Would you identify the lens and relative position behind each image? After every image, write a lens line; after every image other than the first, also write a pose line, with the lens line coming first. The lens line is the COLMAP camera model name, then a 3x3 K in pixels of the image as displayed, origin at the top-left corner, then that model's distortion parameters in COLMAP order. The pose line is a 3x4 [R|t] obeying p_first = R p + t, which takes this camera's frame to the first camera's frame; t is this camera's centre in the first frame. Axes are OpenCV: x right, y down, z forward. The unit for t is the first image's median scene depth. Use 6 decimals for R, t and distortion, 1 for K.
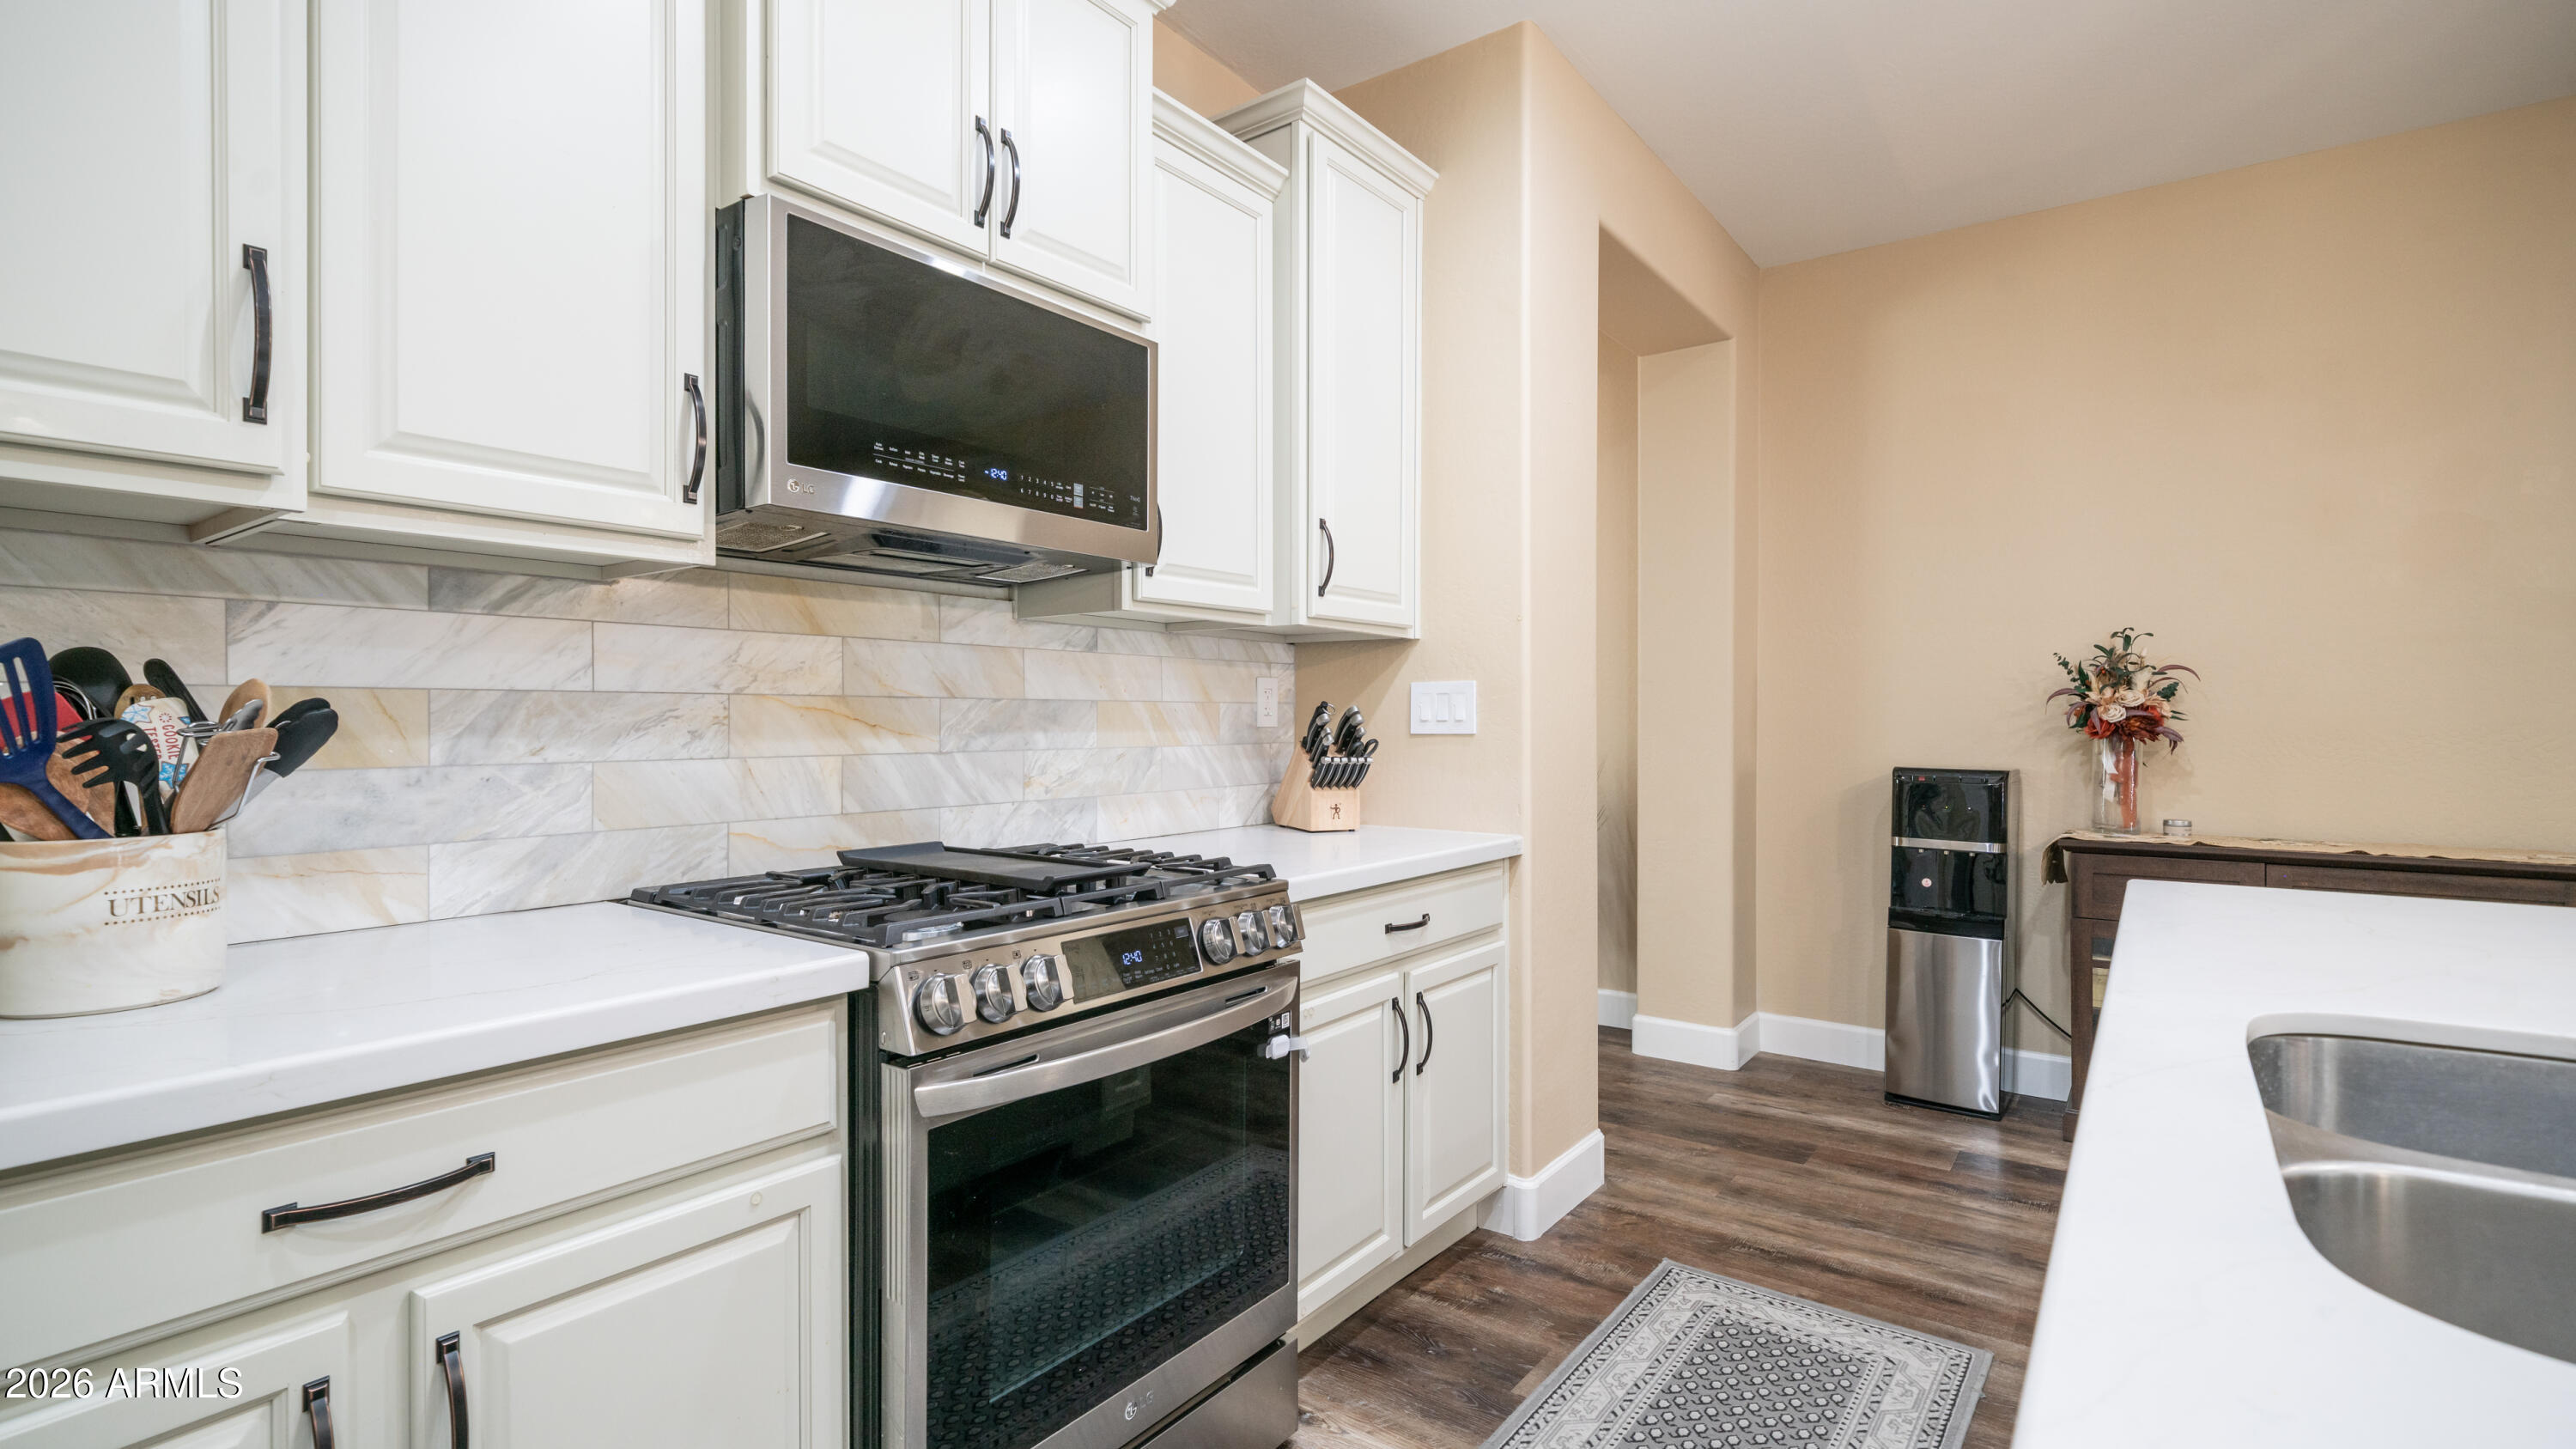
lens RADIAL K [[1186.3, 0, 1249.4], [0, 1186.3, 721.4], [0, 0, 1]] dist [-0.000015, -0.000234]
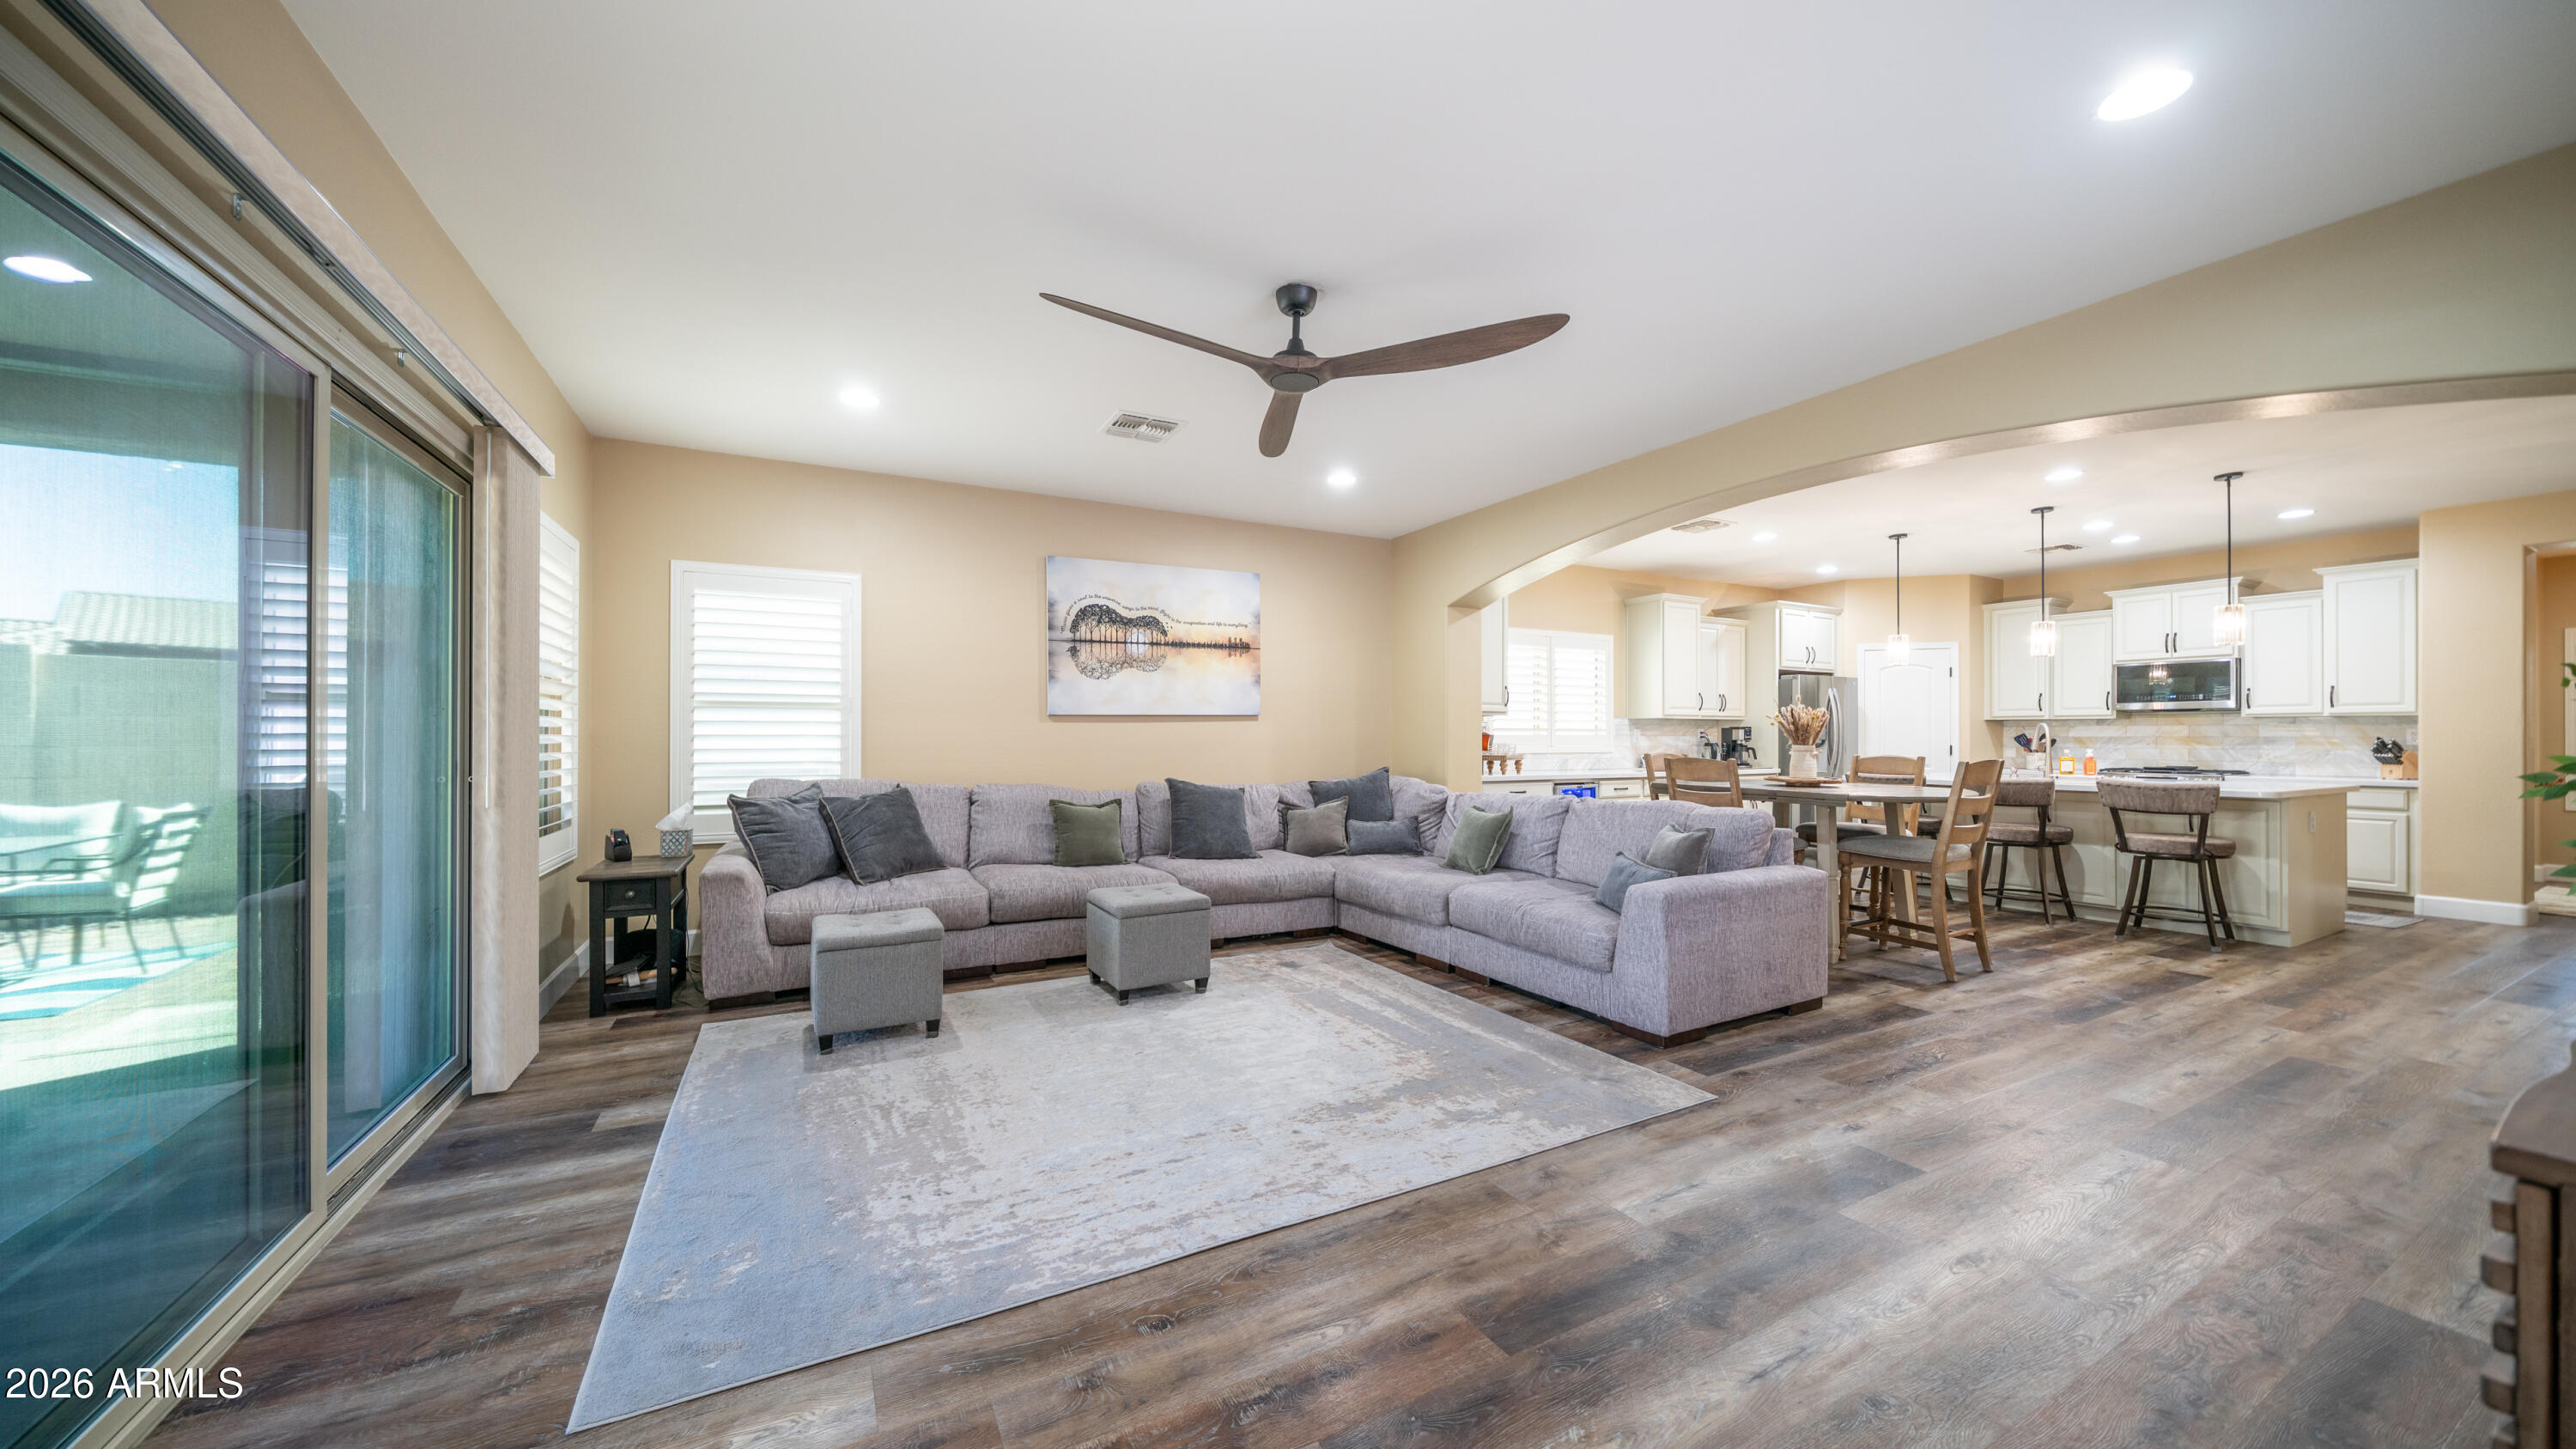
lens RADIAL K [[877.5, 0, 1267.5], [0, 877.5, 733.2], [0, 0, 1]] dist [-0.008600, 0.000285]
pose [[-0.425758, -0.005983, -0.904817, 4.840880], [-0.004921, 0.999979, -0.004297, -0.002792], [0.904823, 0.002623, -0.425779, -0.995936]]
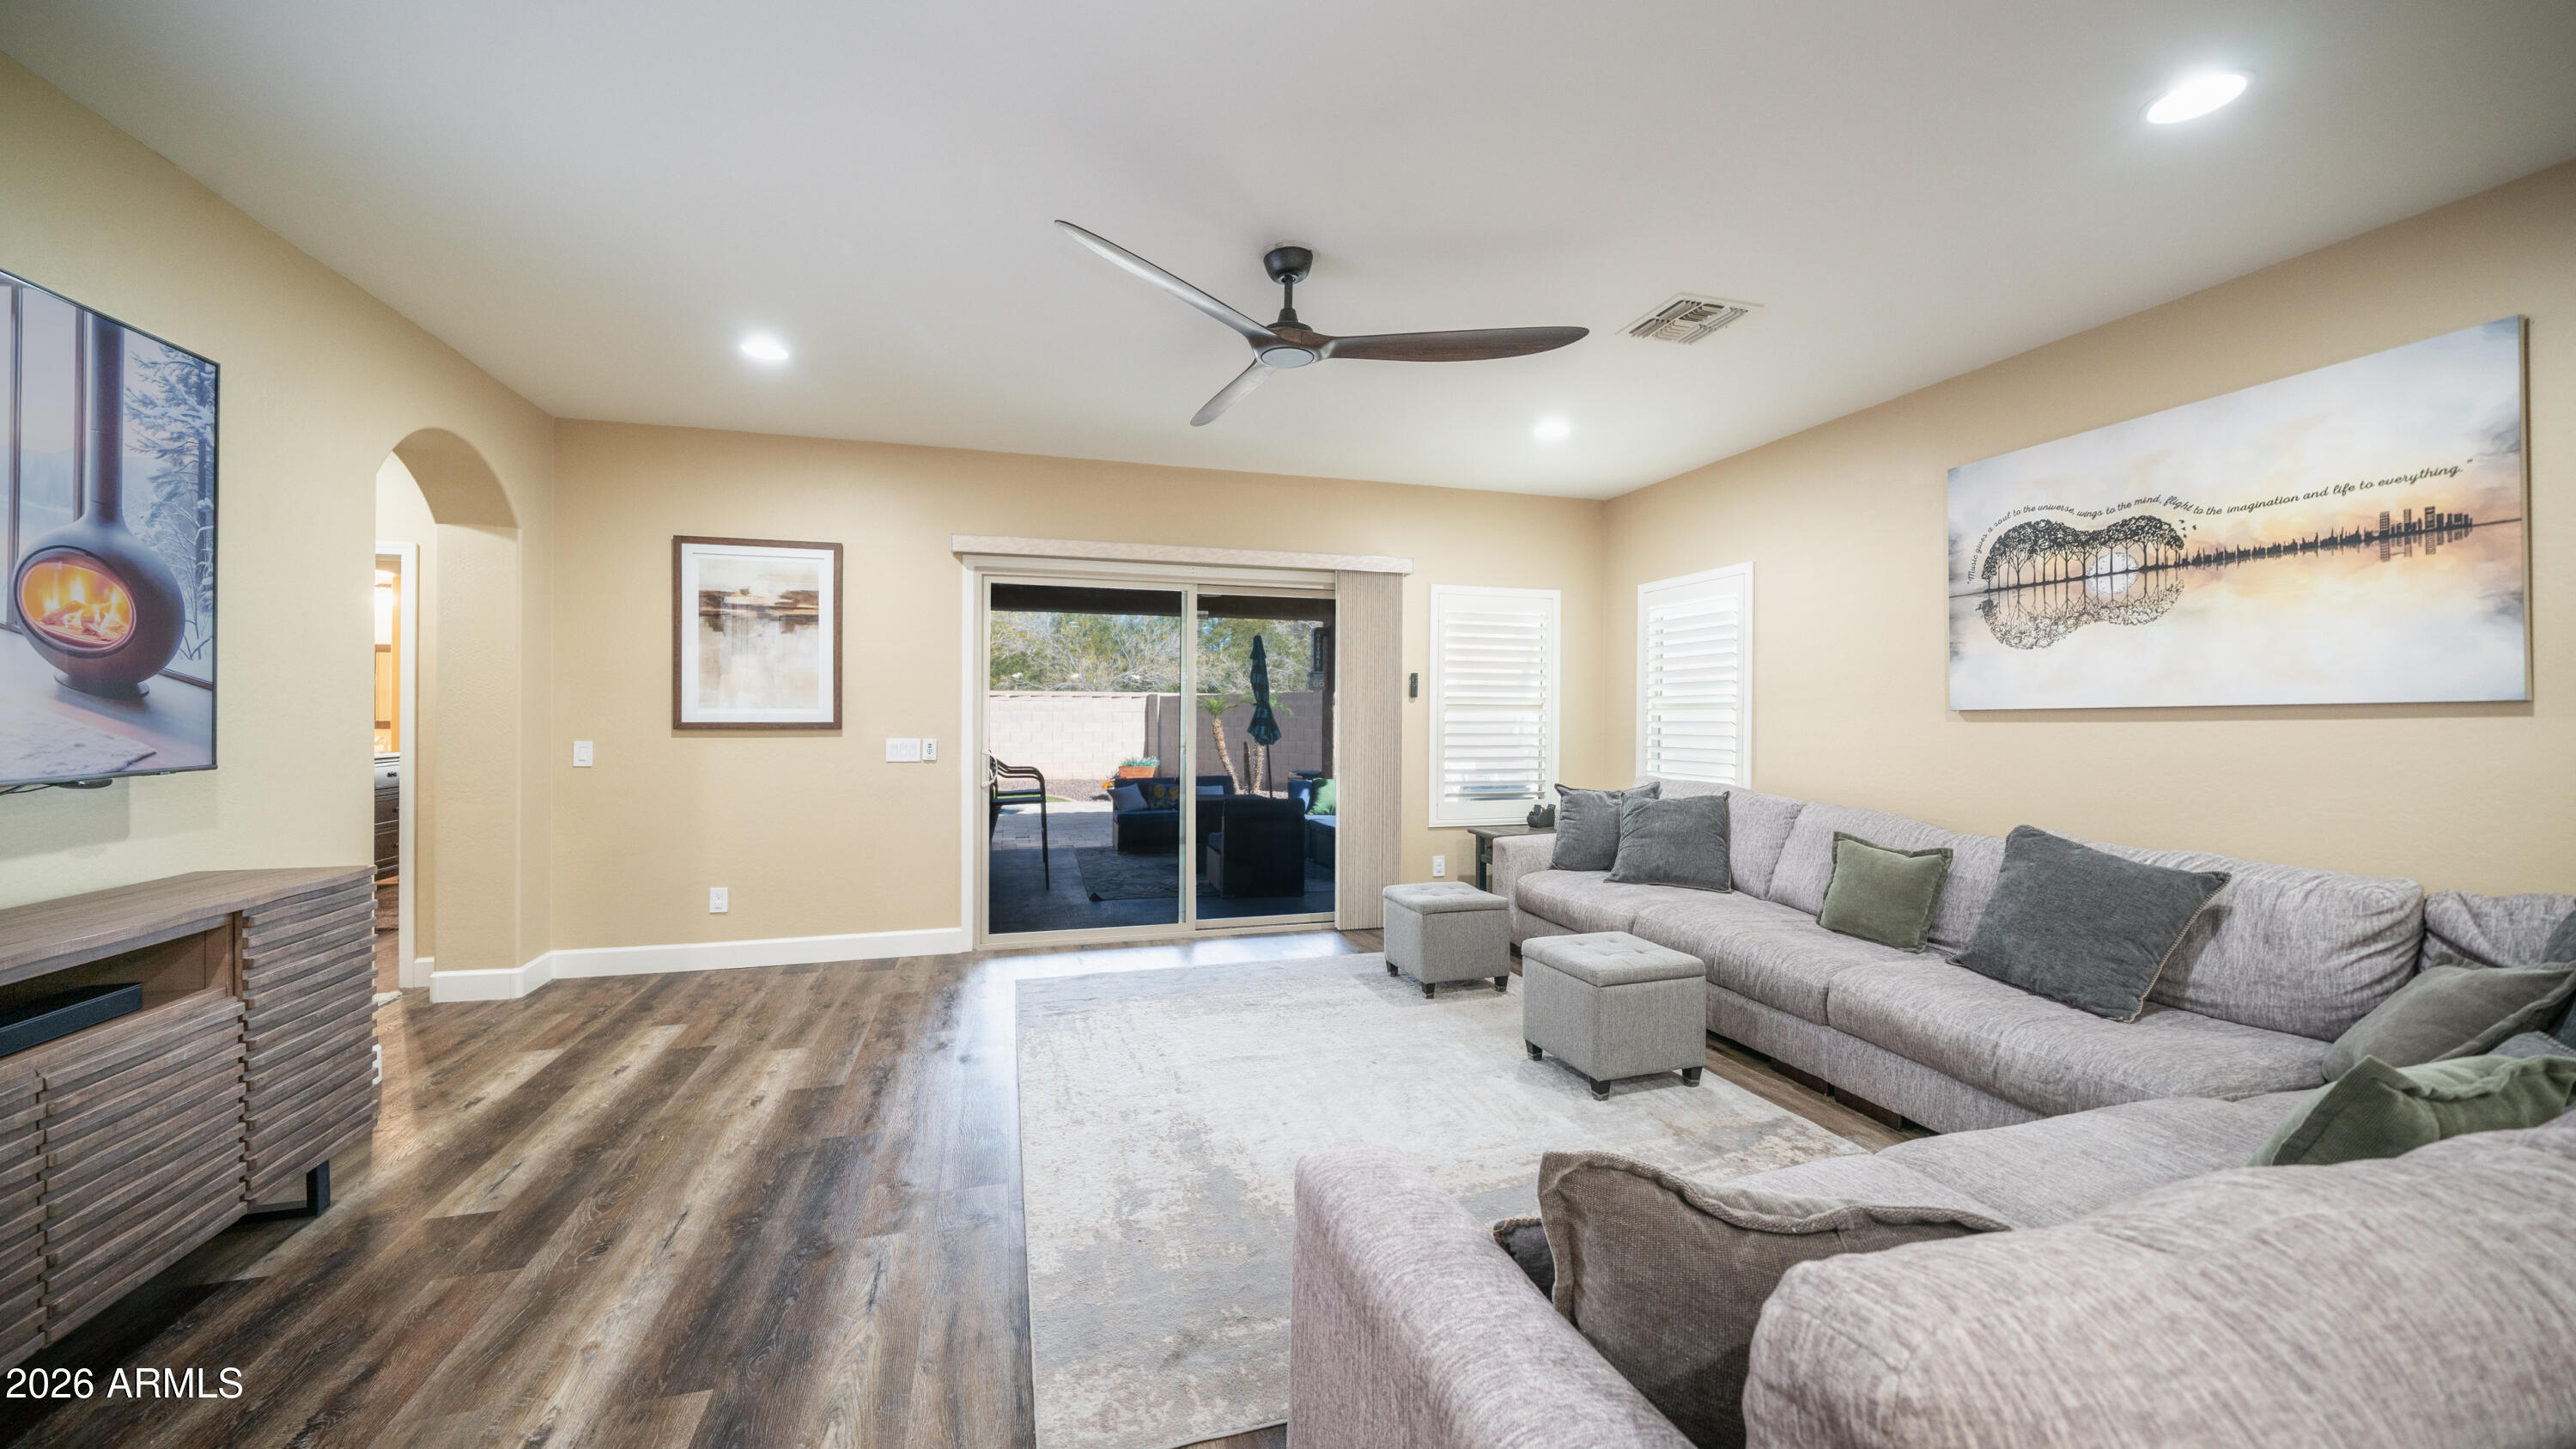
lens RADIAL K [[922.0, 0, 1276.7], [0, 922.0, 715.4], [0, 0, 1]] dist [-0.001934, -0.000011]
pose [[-0.802758, -0.005132, 0.596283, 2.522598], [-0.005012, 0.999986, 0.001859, -0.058559], [-0.596284, -0.001496, -0.802772, -0.413290]]
